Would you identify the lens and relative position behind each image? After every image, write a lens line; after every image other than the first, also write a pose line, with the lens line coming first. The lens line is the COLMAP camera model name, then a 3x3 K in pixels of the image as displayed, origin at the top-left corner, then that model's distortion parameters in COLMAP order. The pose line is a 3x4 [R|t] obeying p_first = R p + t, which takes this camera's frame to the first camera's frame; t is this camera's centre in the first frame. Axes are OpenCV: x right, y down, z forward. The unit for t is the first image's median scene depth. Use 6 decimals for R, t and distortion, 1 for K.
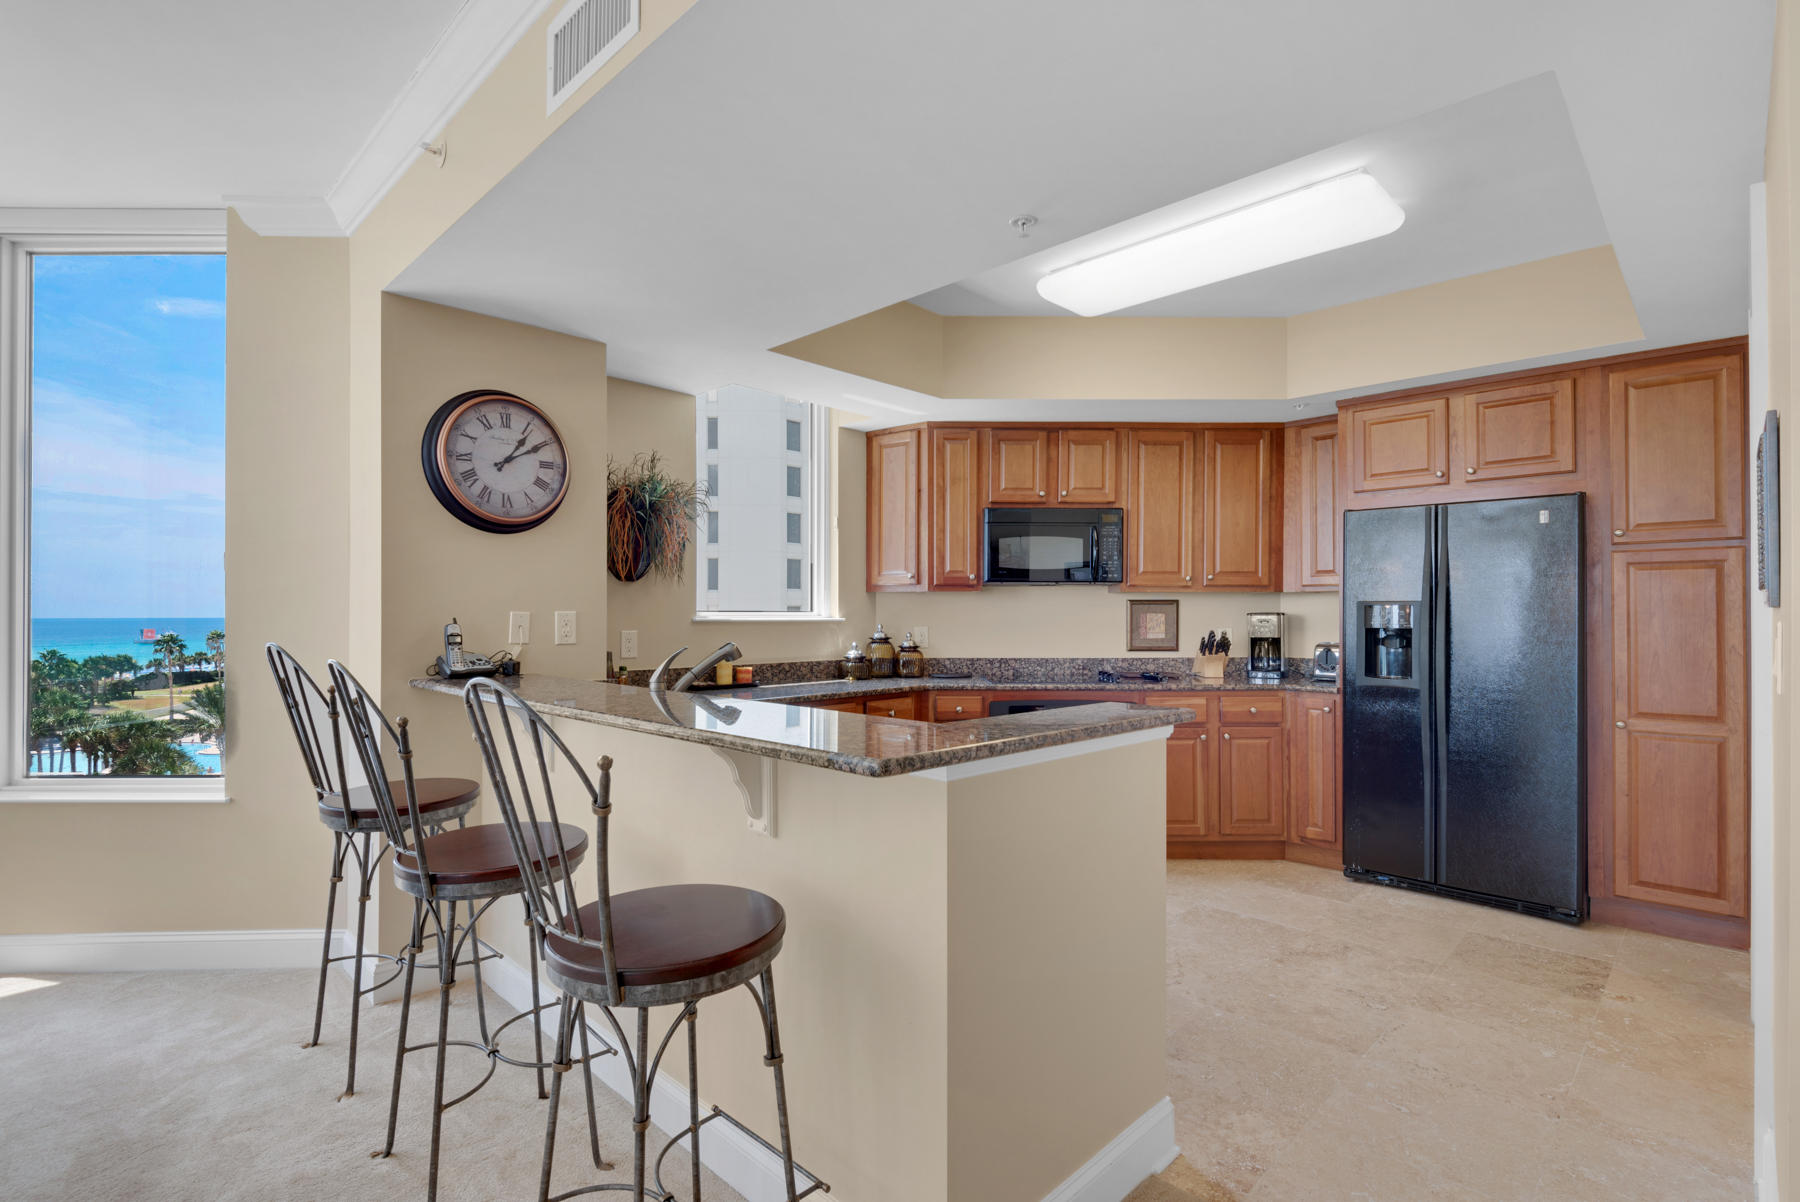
lens RADIAL K [[857.4, 0, 903.3], [0, 857.4, 611.8], [0, 0, 1]] dist [0.021612, -0.023544]
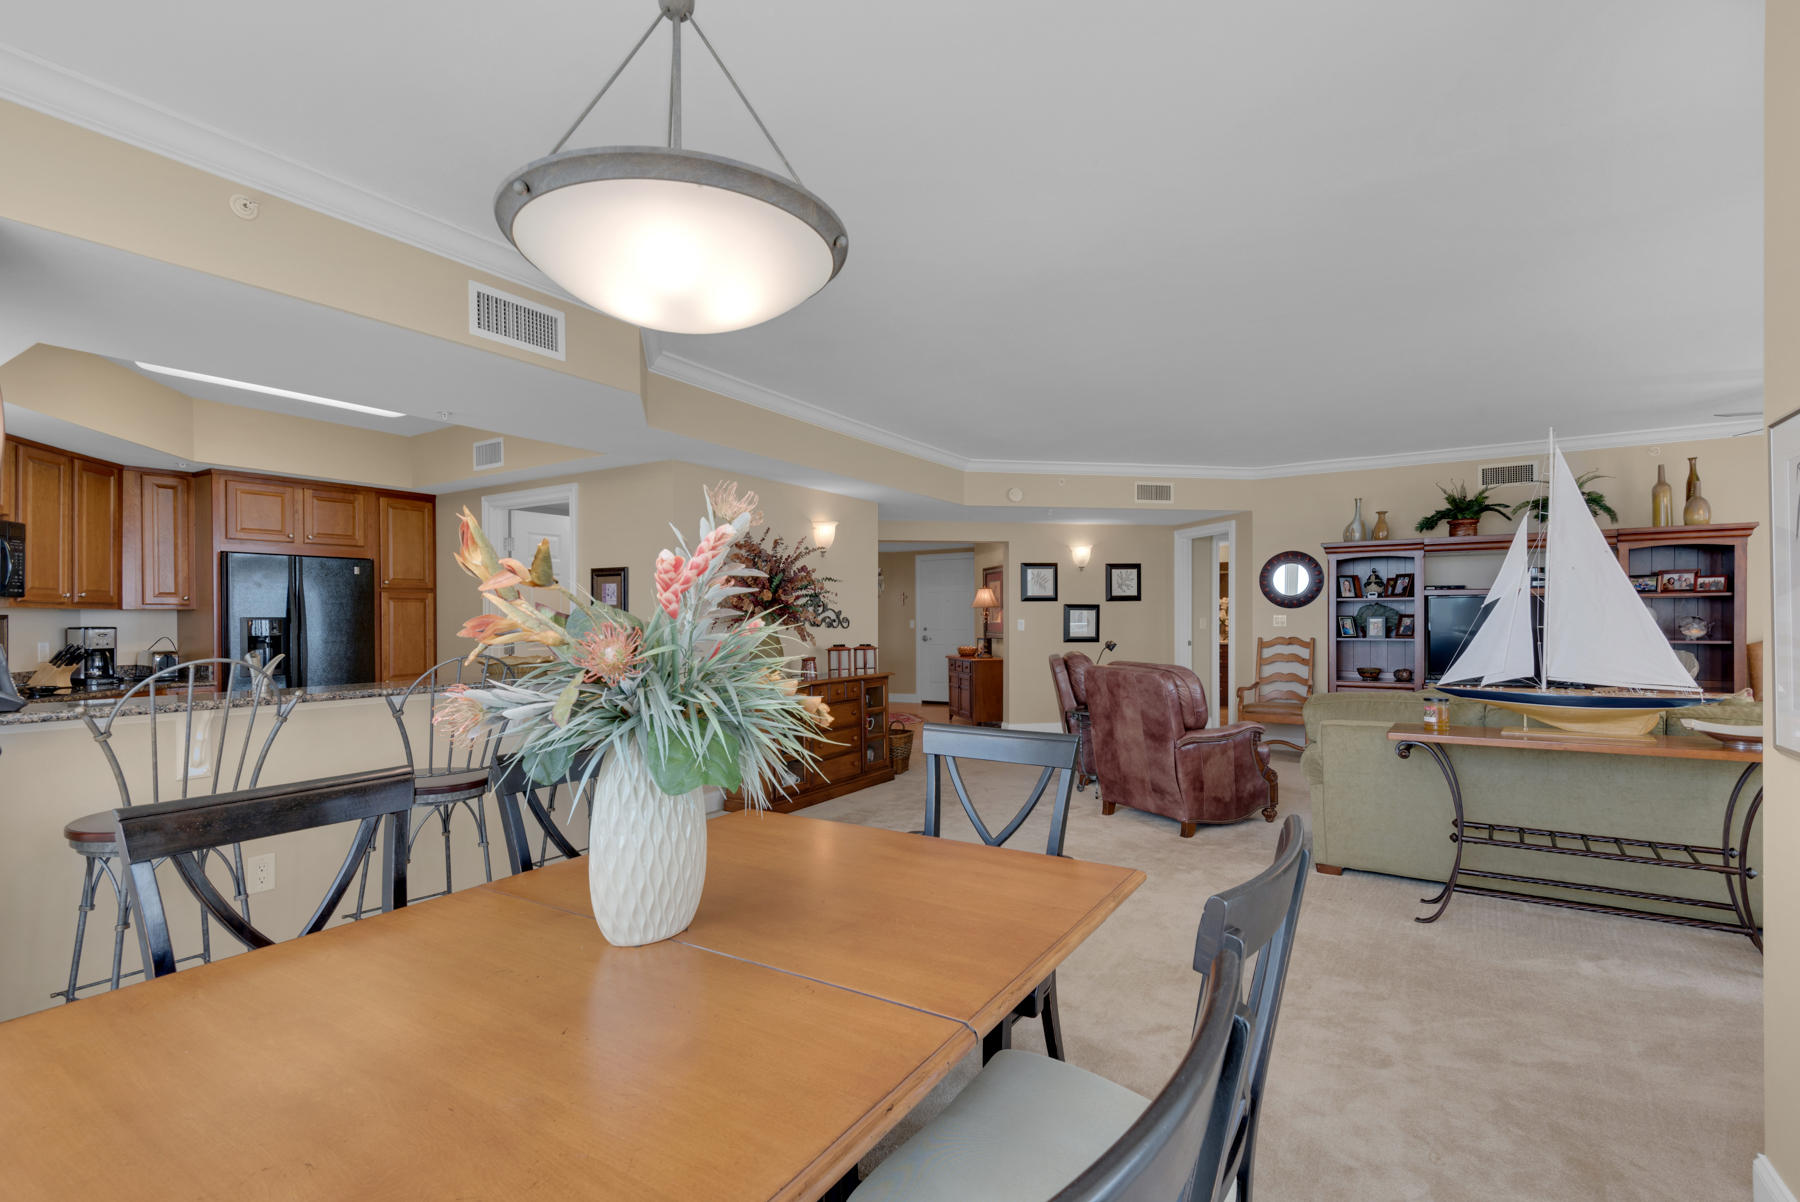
lens RADIAL K [[826.5, 0, 887.0], [0, 826.5, 610.0], [0, 0, 1]] dist [0.005163, -0.007969]
pose [[-0.219188, 0.009019, 0.975641, -1.014925], [0.006392, 0.999949, -0.007808, -0.007632], [-0.975662, 0.004525, -0.219235, 0.268255]]
